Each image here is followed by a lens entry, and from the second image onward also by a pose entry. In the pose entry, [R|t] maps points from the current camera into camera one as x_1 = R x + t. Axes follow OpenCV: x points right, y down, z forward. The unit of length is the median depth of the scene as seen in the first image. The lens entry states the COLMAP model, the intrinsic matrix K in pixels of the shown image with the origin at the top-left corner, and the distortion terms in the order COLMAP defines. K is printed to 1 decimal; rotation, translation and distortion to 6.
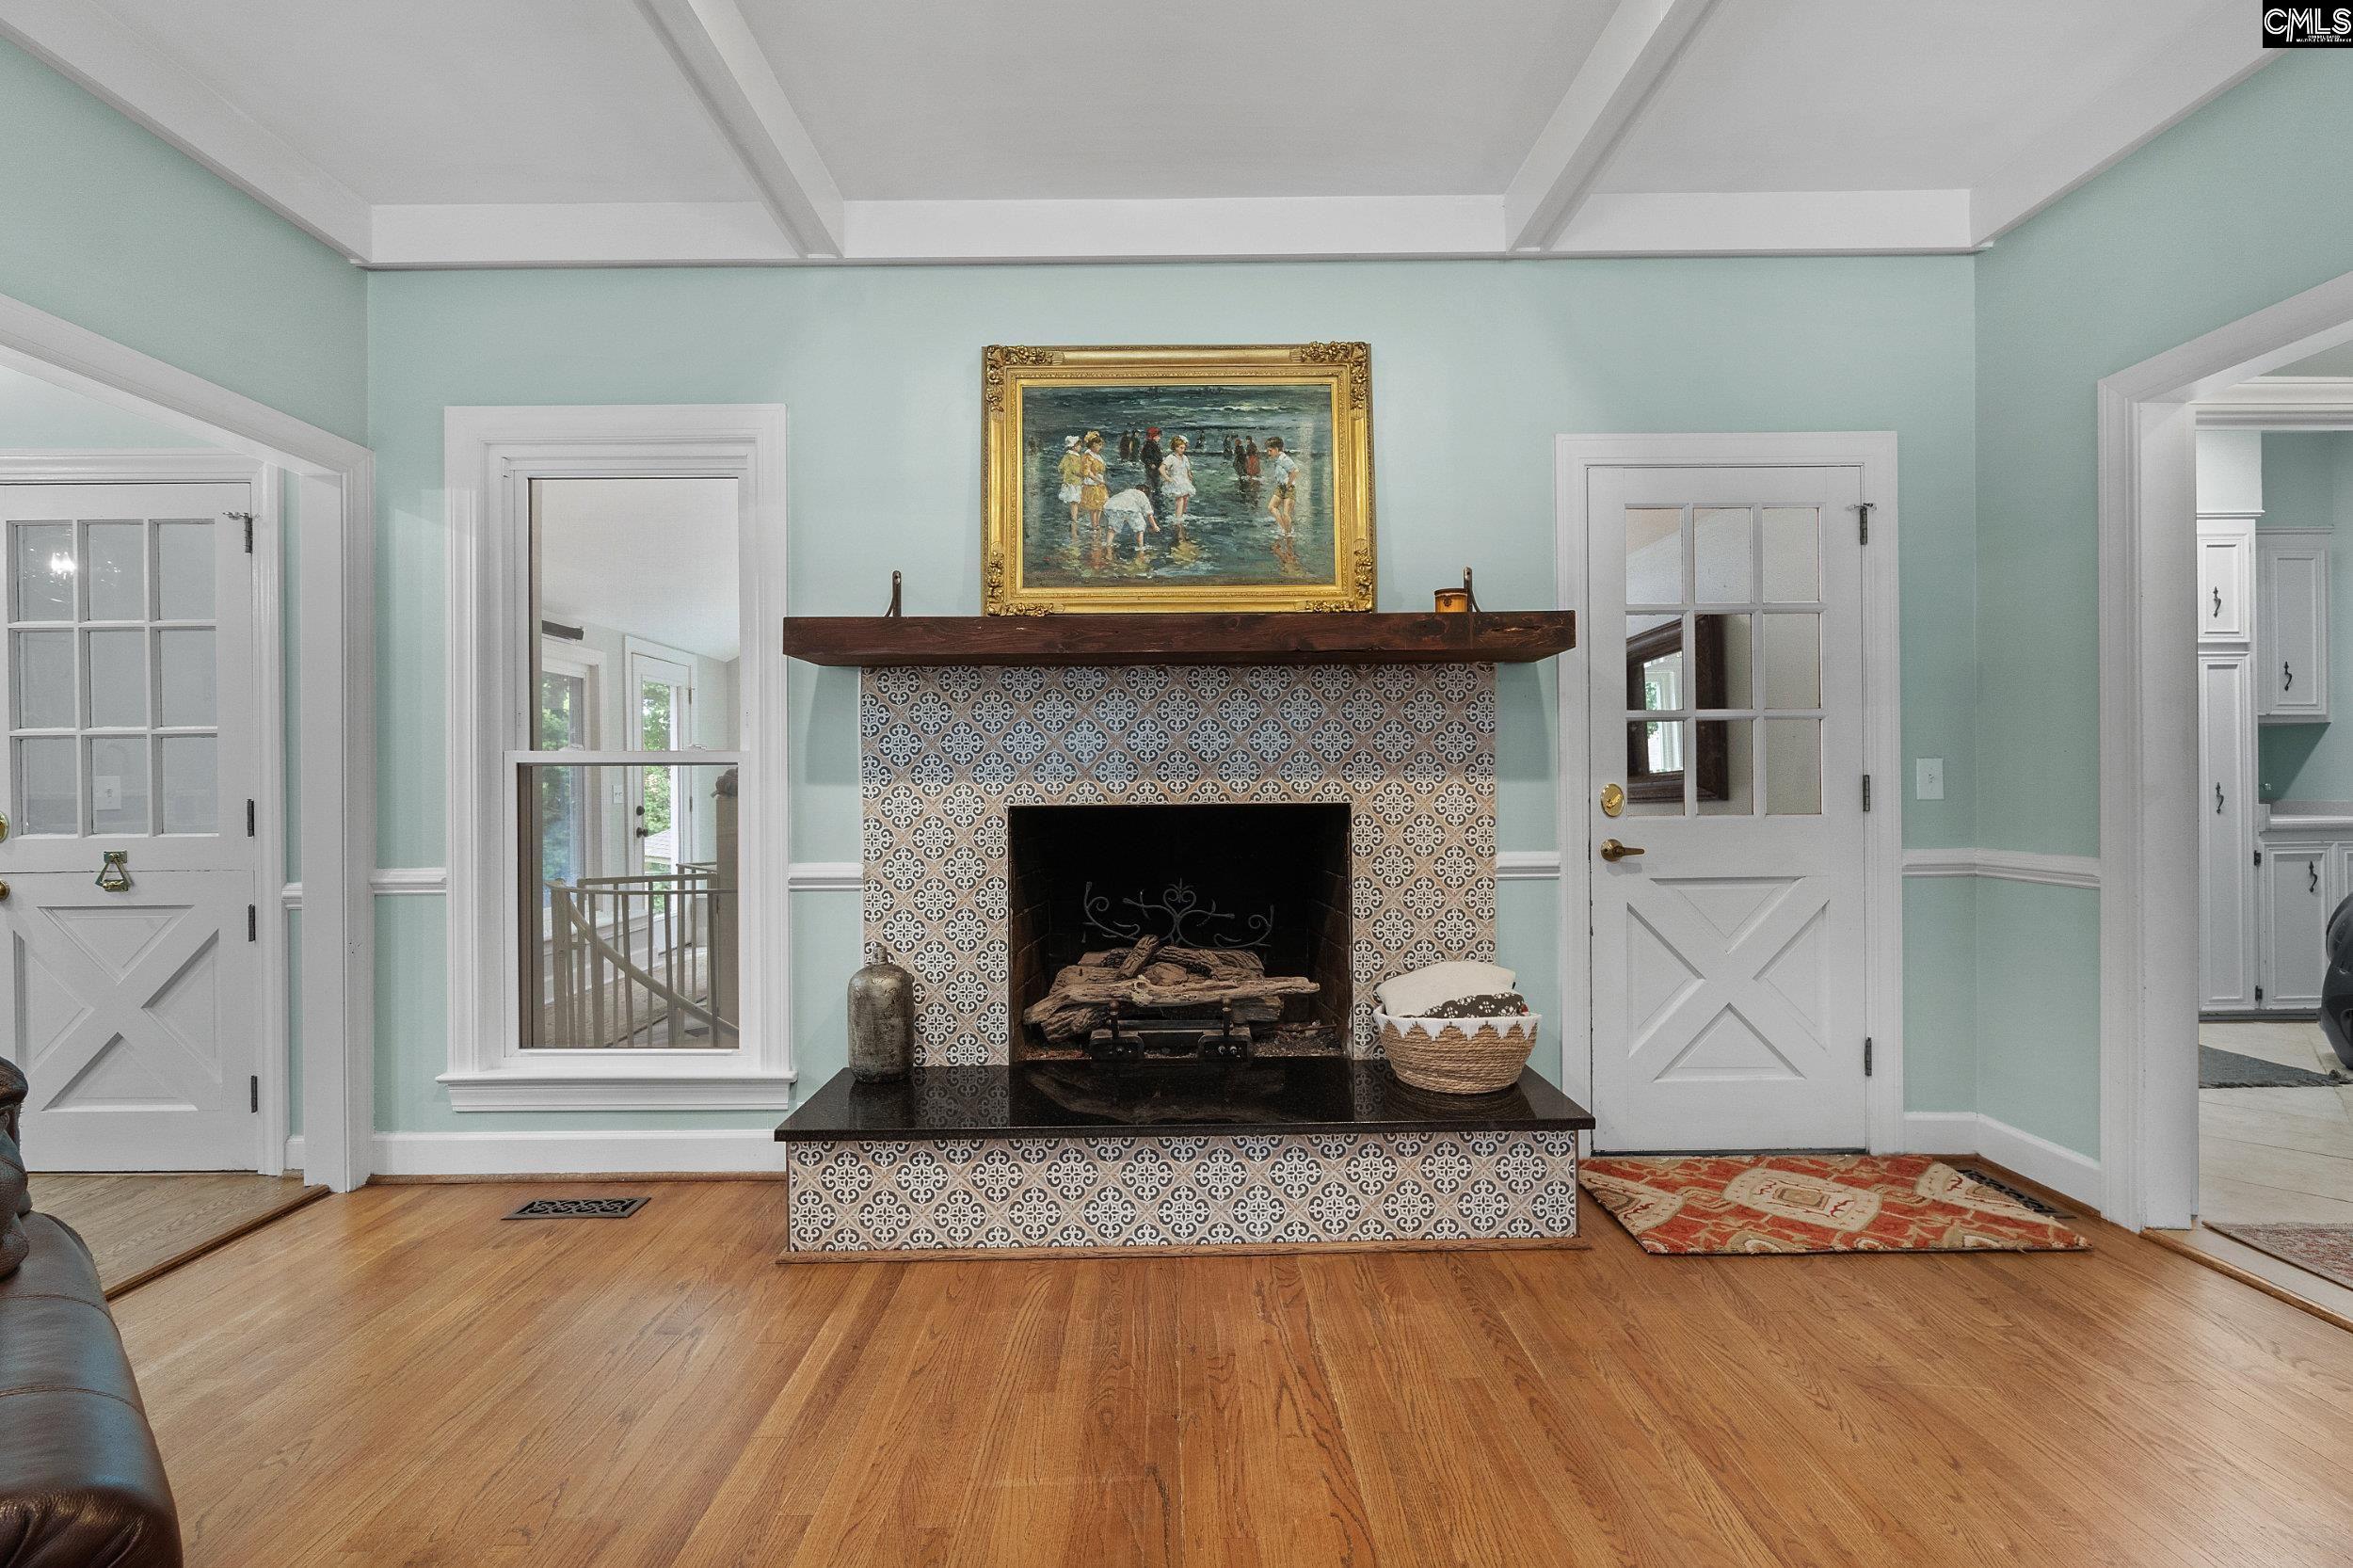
lens RADIAL K [[1024.7, 0, 1166.6], [0, 1024.7, 781.6], [0, 0, 1]] dist [0.000701, -0.000015]
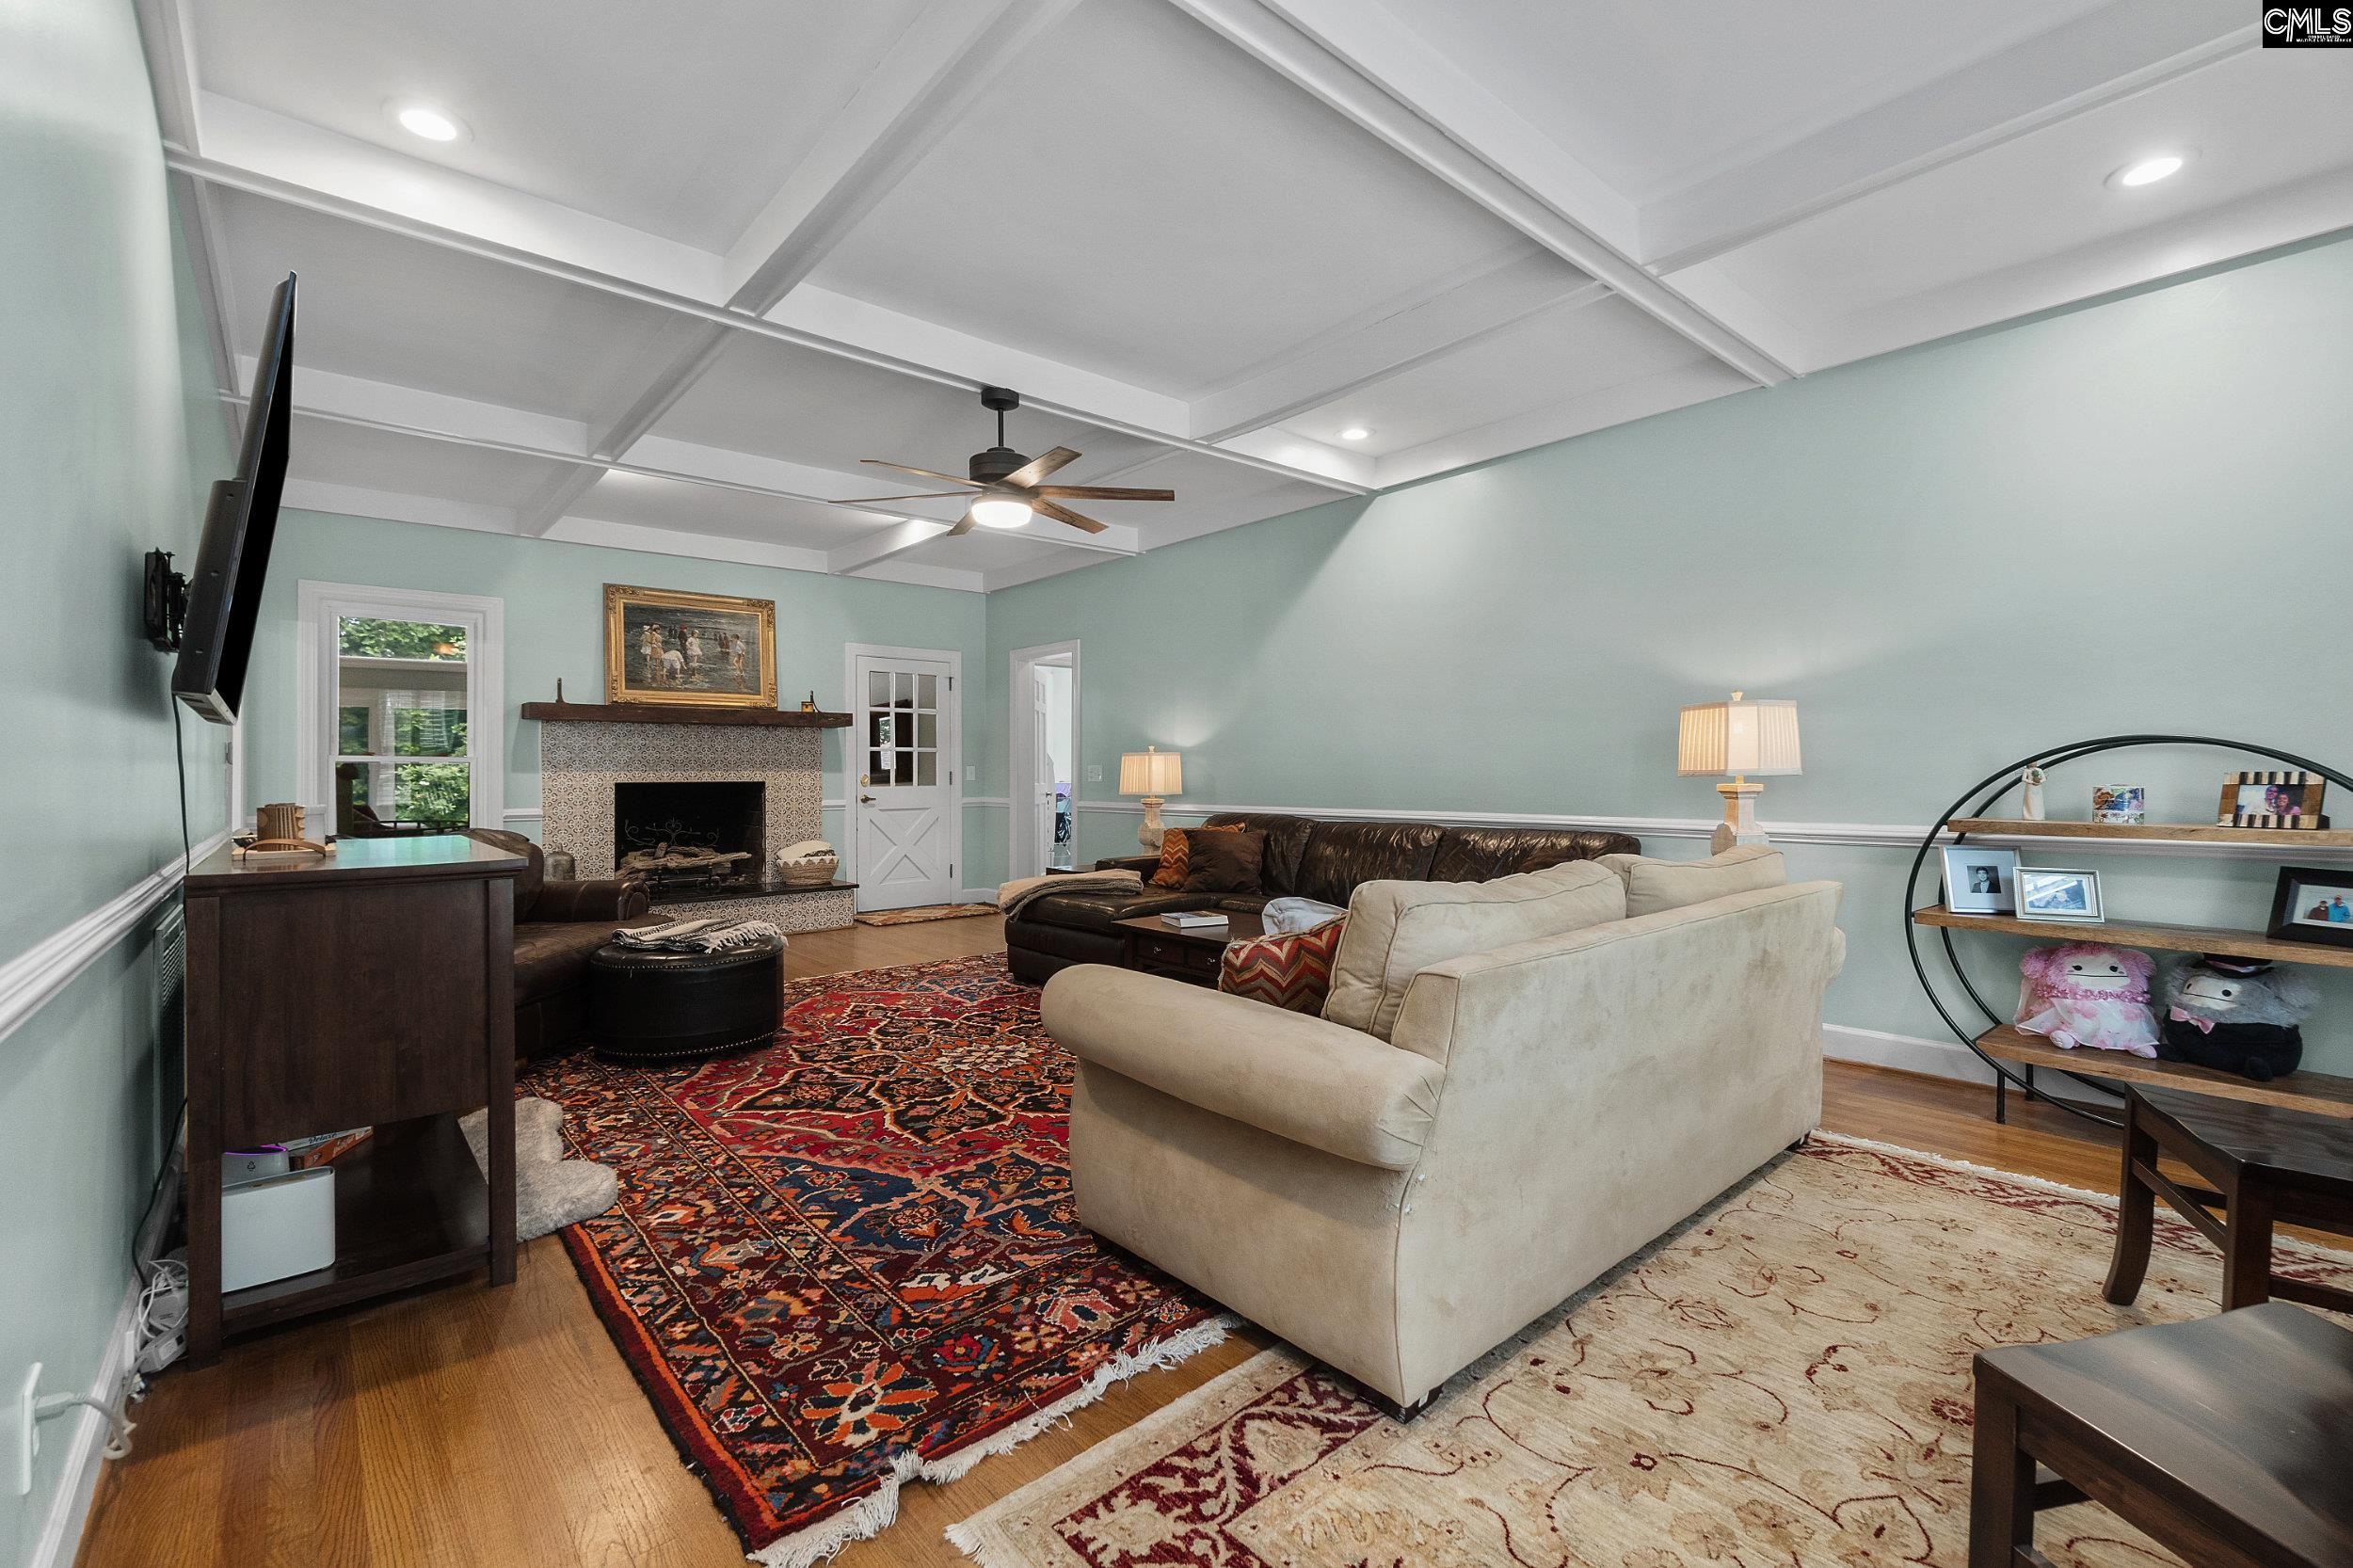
lens RADIAL K [[1024.7, 0, 1166.6], [0, 1024.7, 781.6], [0, 0, 1]] dist [0.000701, -0.000015]
pose [[0.763183, -0.000190, 0.646182, -0.697857], [-0.005424, 0.999963, 0.006700, -0.000613], [-0.646160, -0.008618, 0.763154, -1.565920]]
